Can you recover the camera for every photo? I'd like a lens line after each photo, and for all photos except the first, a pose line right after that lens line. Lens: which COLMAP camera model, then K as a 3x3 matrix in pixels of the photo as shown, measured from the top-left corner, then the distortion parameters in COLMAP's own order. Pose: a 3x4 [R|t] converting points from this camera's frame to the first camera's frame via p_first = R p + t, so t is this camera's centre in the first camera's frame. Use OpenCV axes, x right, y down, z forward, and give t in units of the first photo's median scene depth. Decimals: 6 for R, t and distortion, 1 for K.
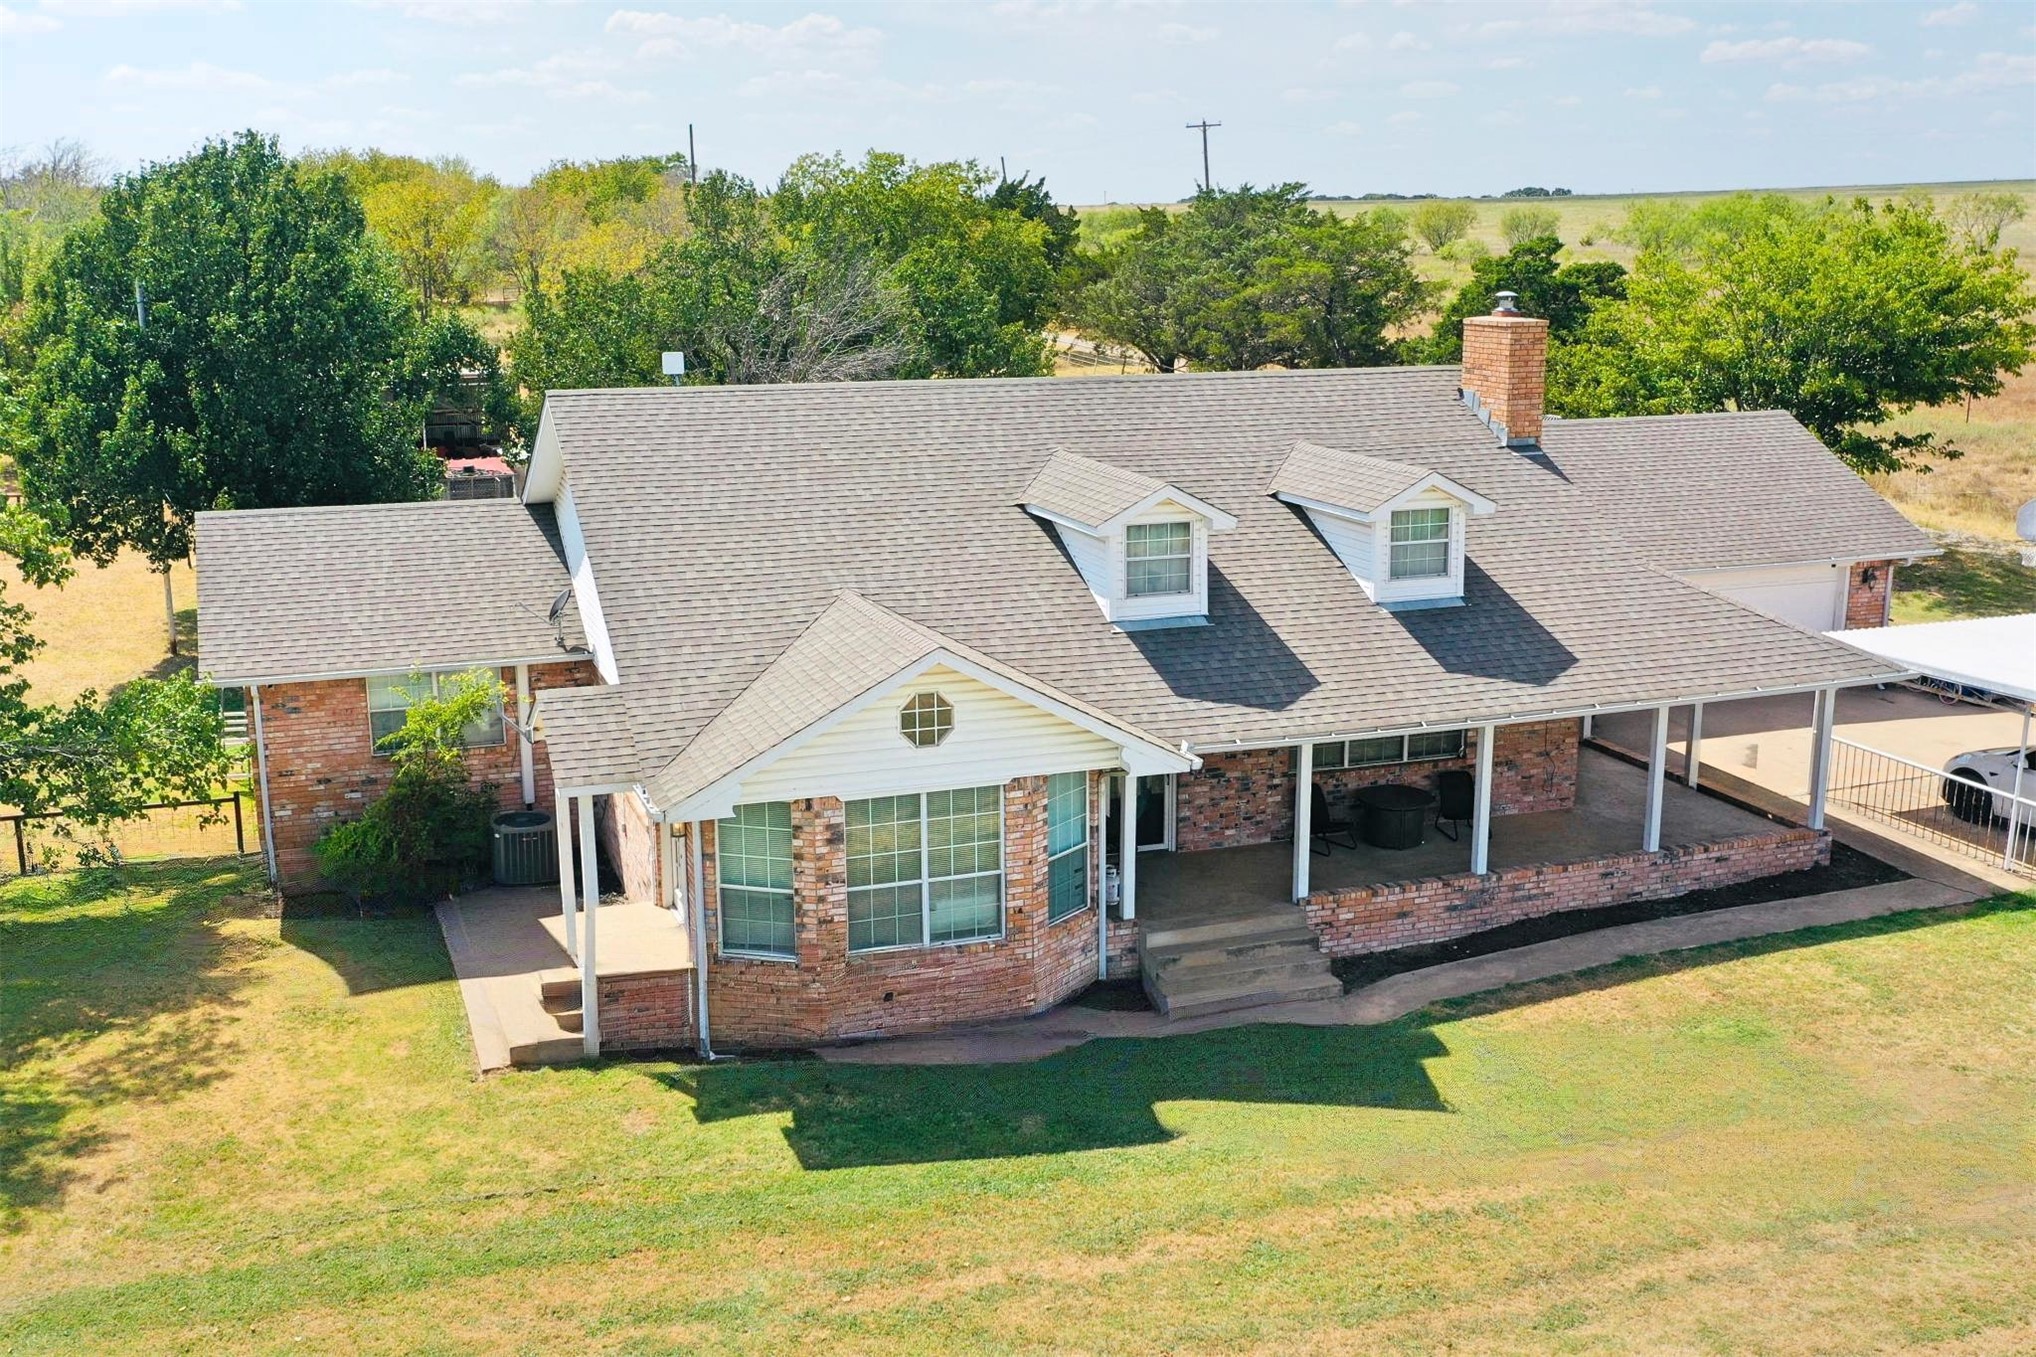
lens RADIAL K [[2000.1, 0, 1023.2], [0, 2000.1, 678.2], [0, 0, 1]] dist [-0.007069, 0.000000]
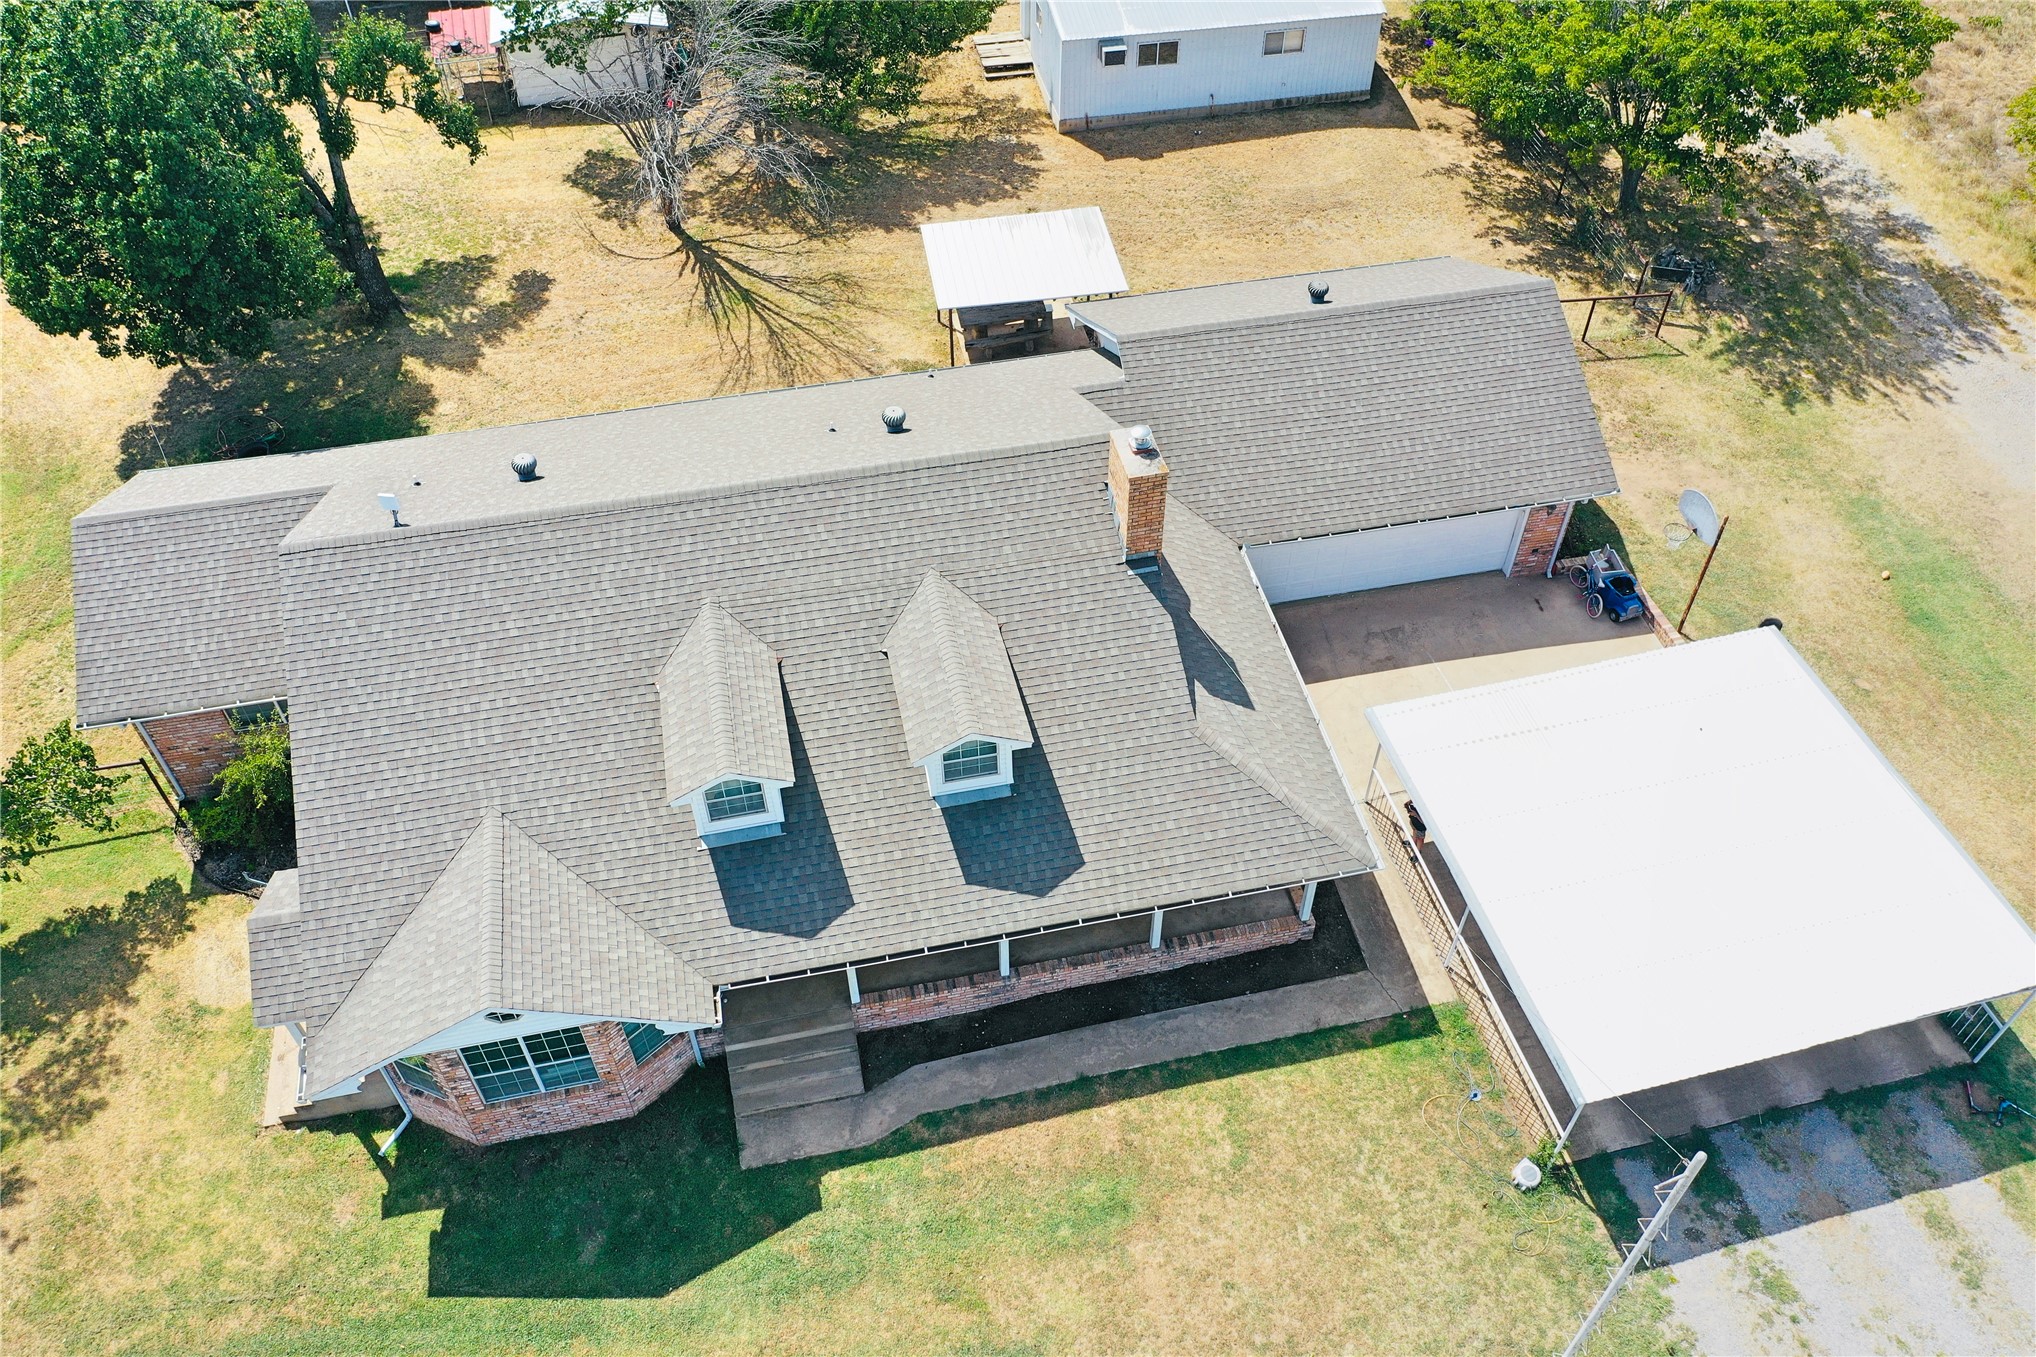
lens RADIAL K [[1612.3, 0, 1015.5], [0, 1612.3, 676.0], [0, 0, 1]] dist [-0.005296, 0.000154]
pose [[0.989723, 0.102905, -0.099288, 0.337432], [-0.029449, 0.826144, 0.562689, -0.702774], [0.139930, -0.553982, 0.820685, 0.241025]]
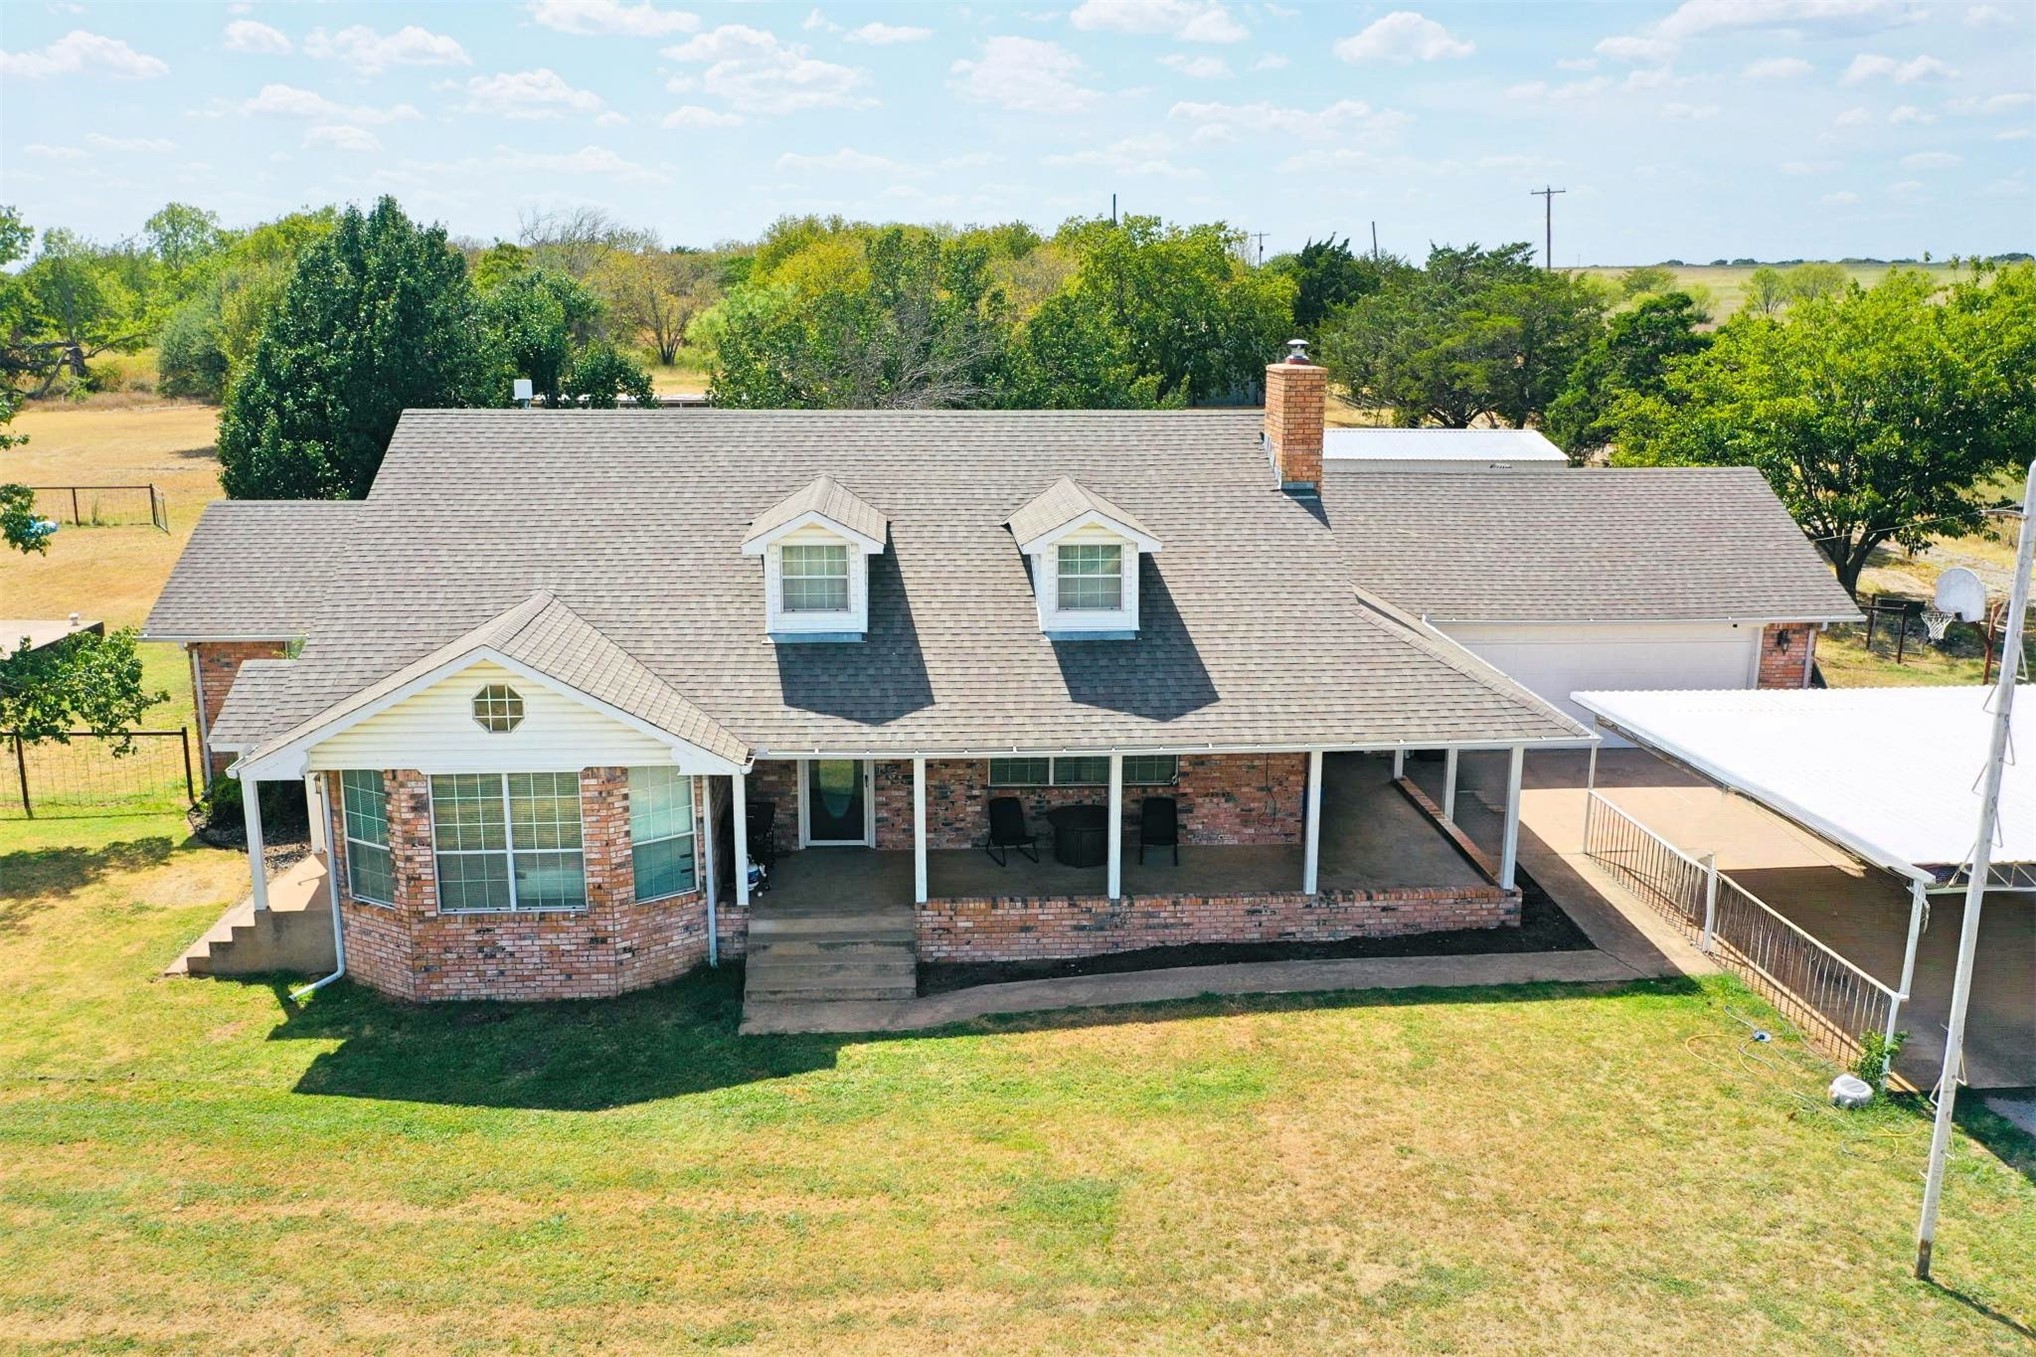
lens RADIAL K [[1715.4, 0, 1014.1], [0, 1715.4, 675.1], [0, 0, 1]] dist [-0.011221, 0.005677]
pose [[0.960665, 0.069021, -0.268997, 0.430268], [-0.068463, 0.997588, 0.011468, -0.025450], [0.269140, 0.007399, 0.963073, 0.133361]]
